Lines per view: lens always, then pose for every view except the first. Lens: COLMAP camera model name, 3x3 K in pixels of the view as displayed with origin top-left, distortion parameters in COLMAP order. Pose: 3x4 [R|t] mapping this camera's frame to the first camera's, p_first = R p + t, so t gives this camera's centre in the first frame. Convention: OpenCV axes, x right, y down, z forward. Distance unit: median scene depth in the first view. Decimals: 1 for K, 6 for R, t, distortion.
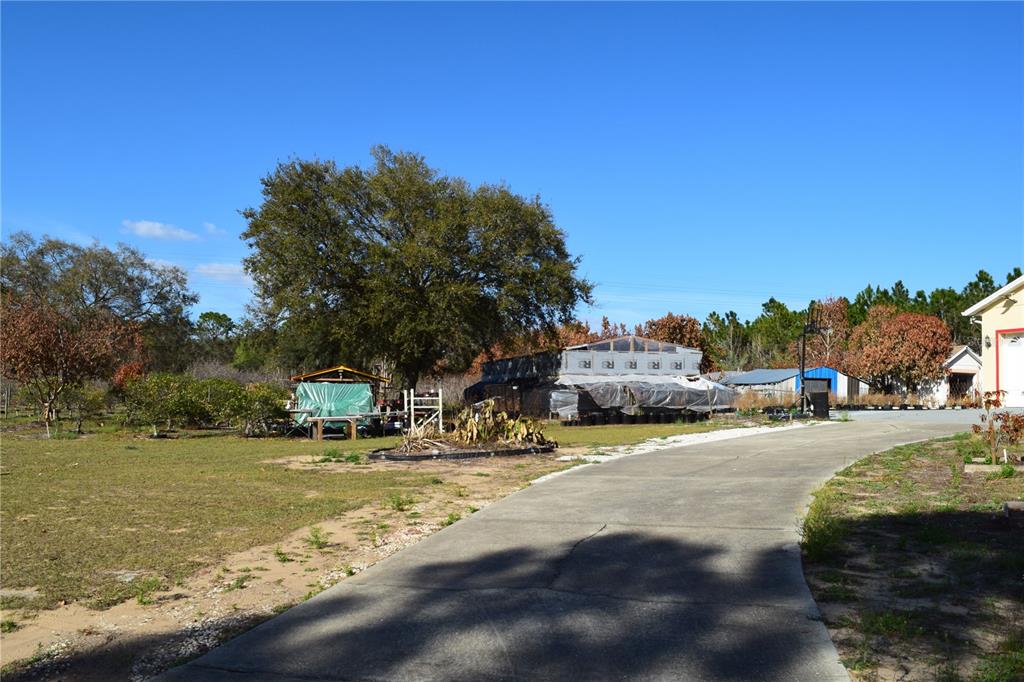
lens RADIAL K [[807.4, 0, 512.0], [0, 807.4, 341.0], [0, 0, 1]] dist [-0.092853, 0.008501]
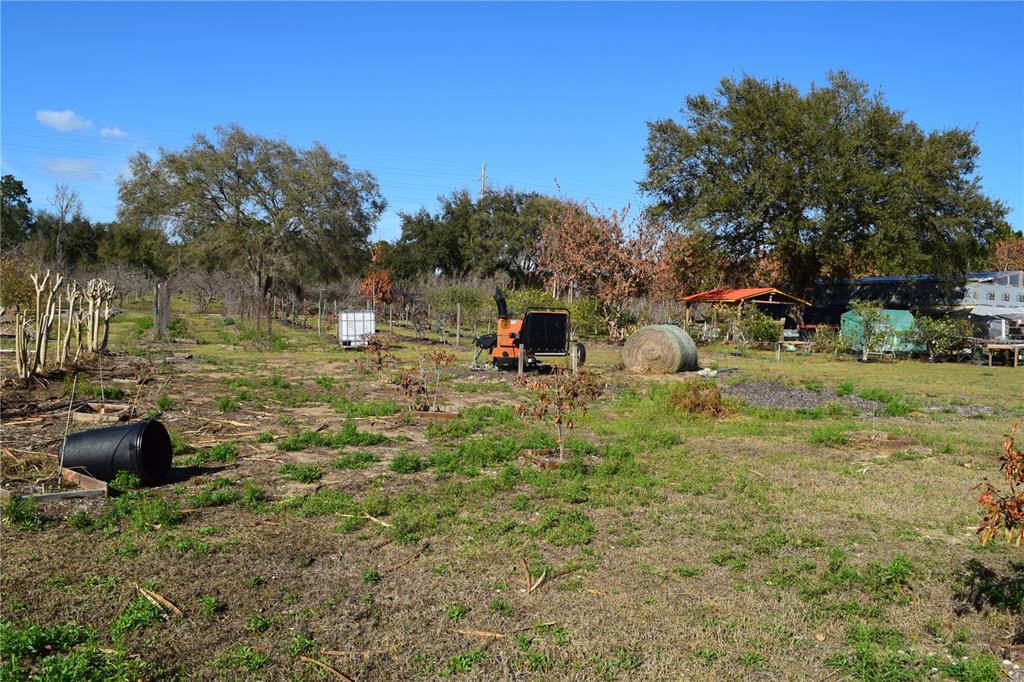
lens RADIAL K [[804.6, 0, 519.8], [0, 804.6, 341.0], [0, 0, 1]] dist [-0.098494, 0.027272]
pose [[0.991171, 0.025945, 0.130027, -0.657442], [-0.039375, 0.994024, 0.101810, 0.007467], [-0.126608, -0.106031, 0.986270, 0.052430]]
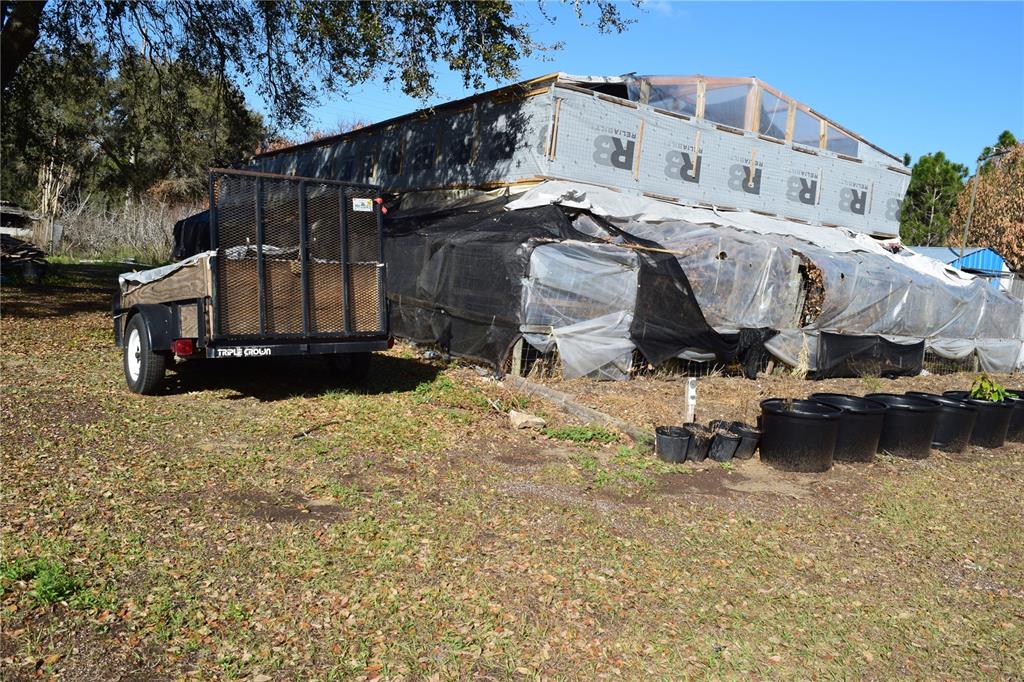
lens RADIAL K [[800.5, 0, 516.2], [0, 800.5, 344.8], [0, 0, 1]] dist [-0.093082, 0.015427]
pose [[0.951786, 0.055216, 0.301753, -0.014291], [-0.108850, 0.980449, 0.163927, 0.051182], [-0.286802, -0.188869, 0.939187, 0.749307]]
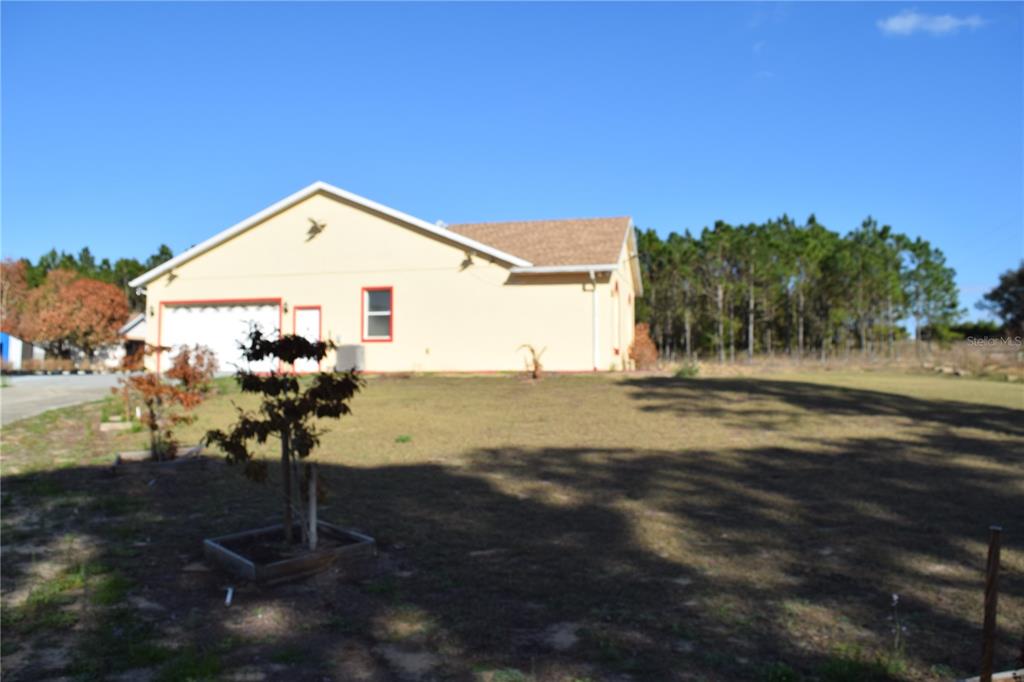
lens RADIAL K [[789.7, 0, 523.8], [0, 789.7, 340.5], [0, 0, 1]] dist [-0.103773, 0.031892]
pose [[0.563701, 0.012466, 0.825885, 0.008524], [-0.047462, 0.998723, 0.017320, -0.001060], [-0.824614, -0.048962, 0.563572, -0.024136]]
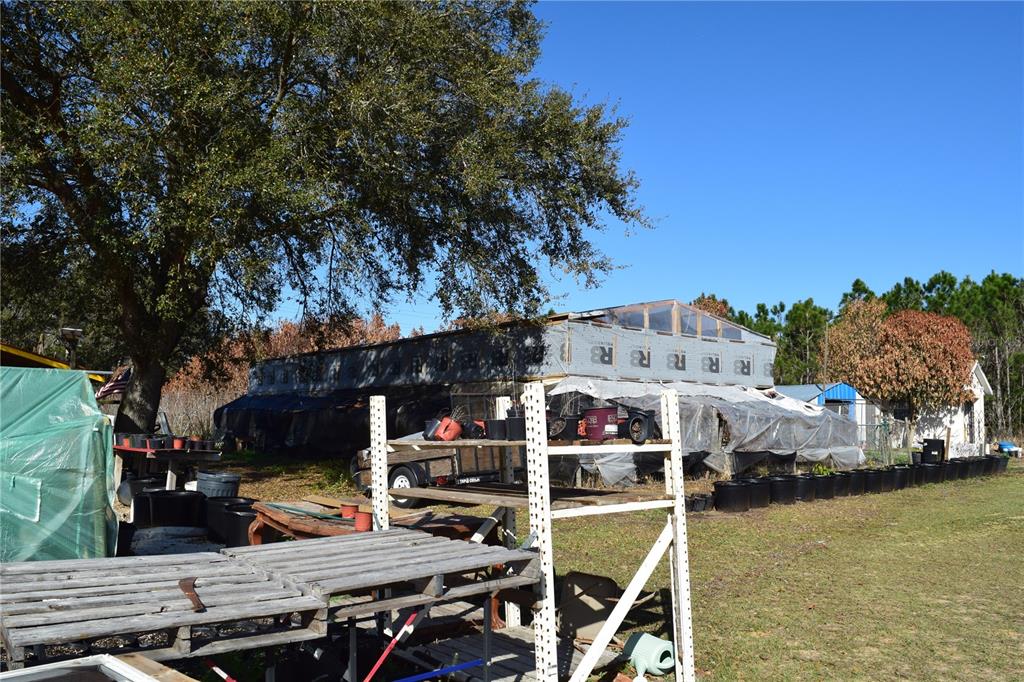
lens RADIAL K [[804.6, 0, 519.8], [0, 804.6, 341.0], [0, 0, 1]] dist [-0.098494, 0.027272]
pose [[0.913069, 0.052080, 0.404466, -0.127617], [-0.039349, 0.998435, -0.039733, 0.040293], [-0.405903, 0.020363, 0.913689, 0.612409]]
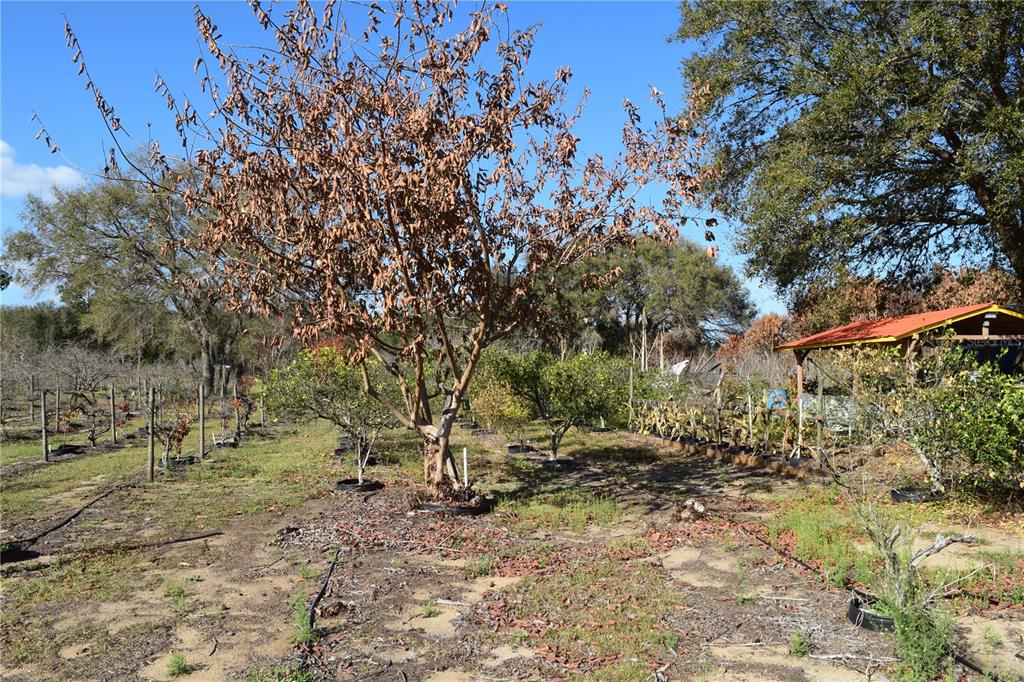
lens RADIAL K [[804.6, 0, 519.8], [0, 804.6, 341.0], [0, 0, 1]] dist [-0.098494, 0.027272]
pose [[0.996961, -0.024885, -0.073824, -0.430114], [0.026158, 0.999524, 0.016330, 0.037323], [0.073383, -0.018212, 0.997138, 0.579712]]
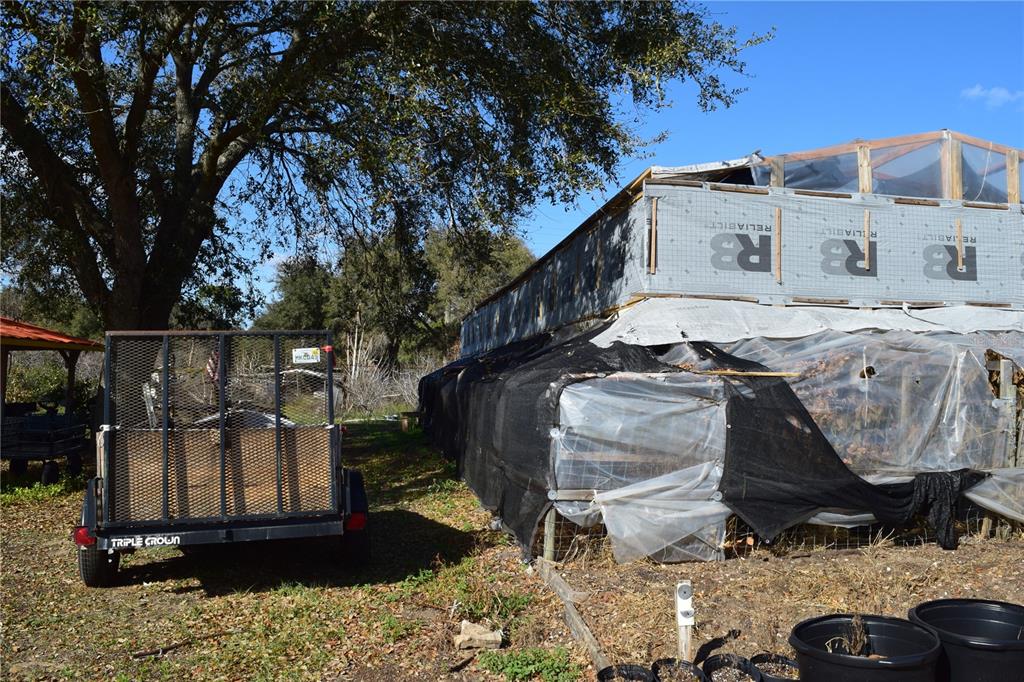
lens RADIAL K [[807.4, 0, 512.0], [0, 807.4, 341.0], [0, 0, 1]] dist [-0.092853, 0.008501]
pose [[0.995098, 0.002512, -0.098861, 0.051779], [-0.001364, 0.999931, 0.011683, 0.049099], [0.098883, -0.011491, 0.995033, 0.784767]]
